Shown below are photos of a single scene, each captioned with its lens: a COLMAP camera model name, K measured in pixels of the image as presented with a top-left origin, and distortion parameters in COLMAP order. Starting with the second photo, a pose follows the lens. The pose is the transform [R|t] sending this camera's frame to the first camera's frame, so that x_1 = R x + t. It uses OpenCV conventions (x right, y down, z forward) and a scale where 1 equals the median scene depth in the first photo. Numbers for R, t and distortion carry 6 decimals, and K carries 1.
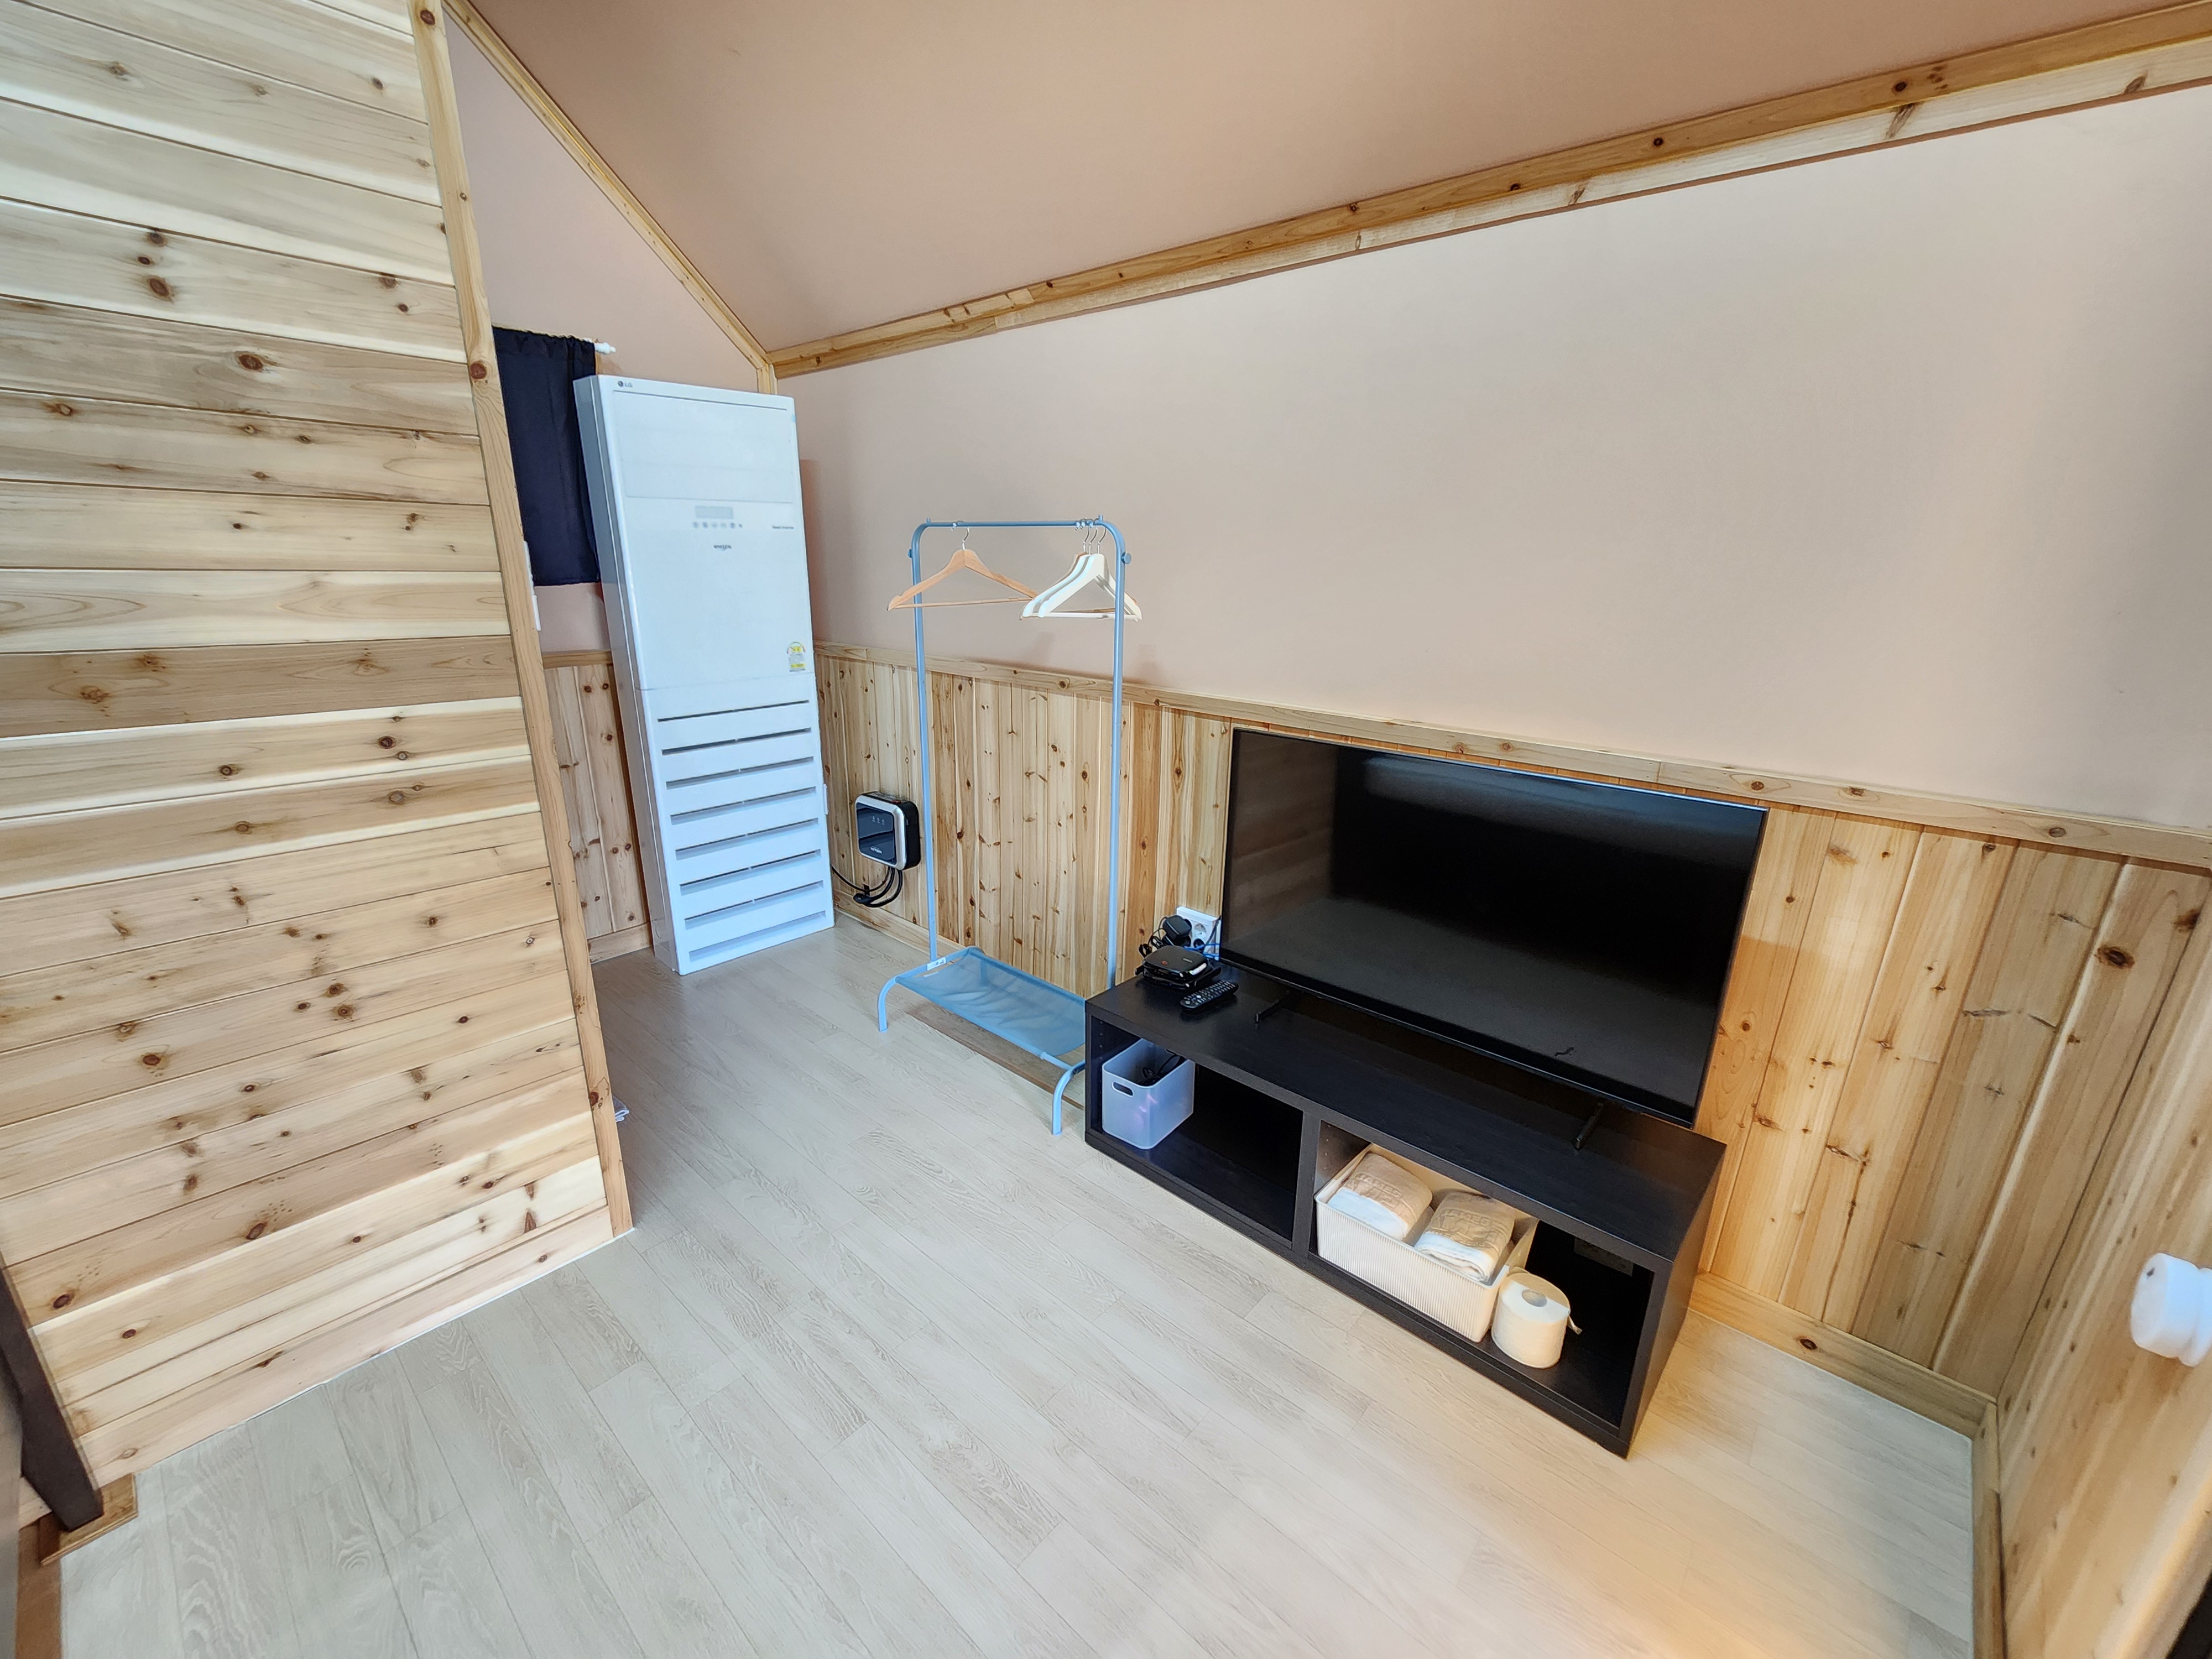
lens RADIAL K [[914.5, 0, 1091.8], [0, 914.5, 840.0], [0, 0, 1]] dist [0.000005, -0.000133]
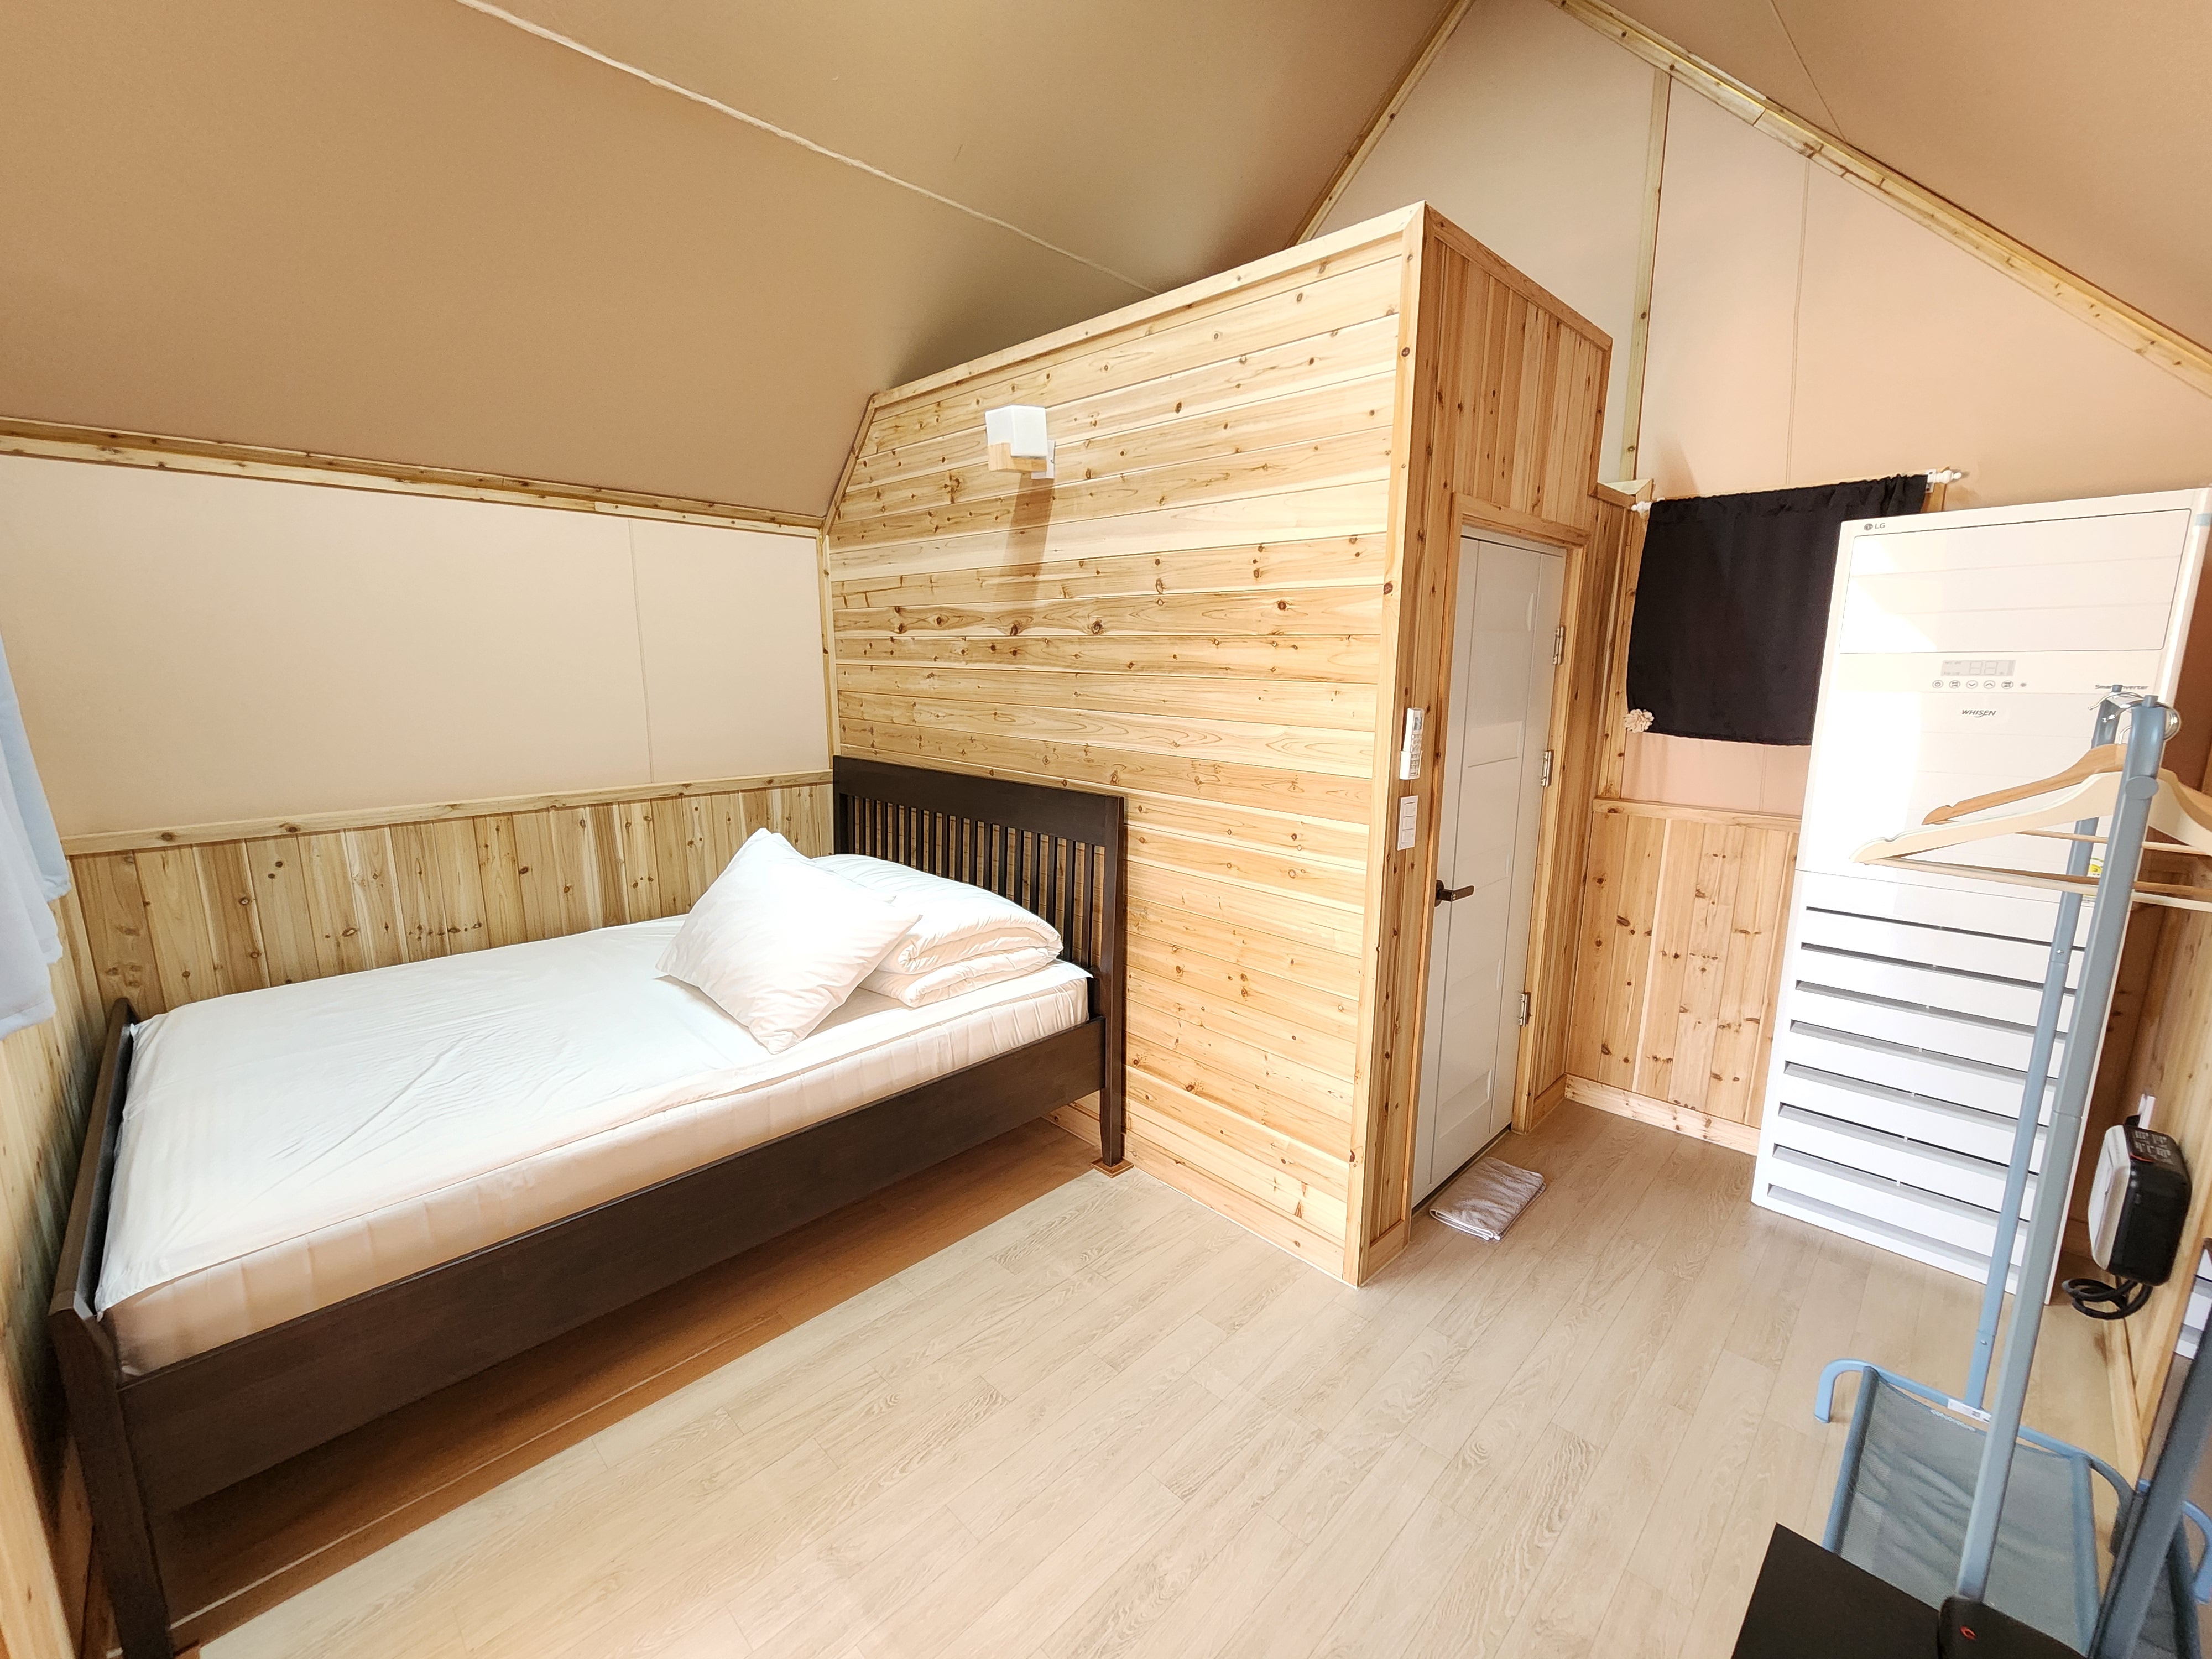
lens RADIAL K [[914.5, 0, 1091.8], [0, 914.5, 840.0], [0, 0, 1]] dist [0.000005, -0.000133]
pose [[-0.050716, 0.178455, -0.982640, 0.697152], [-0.305214, 0.934064, 0.185386, -0.269816], [0.950932, 0.309318, 0.007095, 0.655398]]
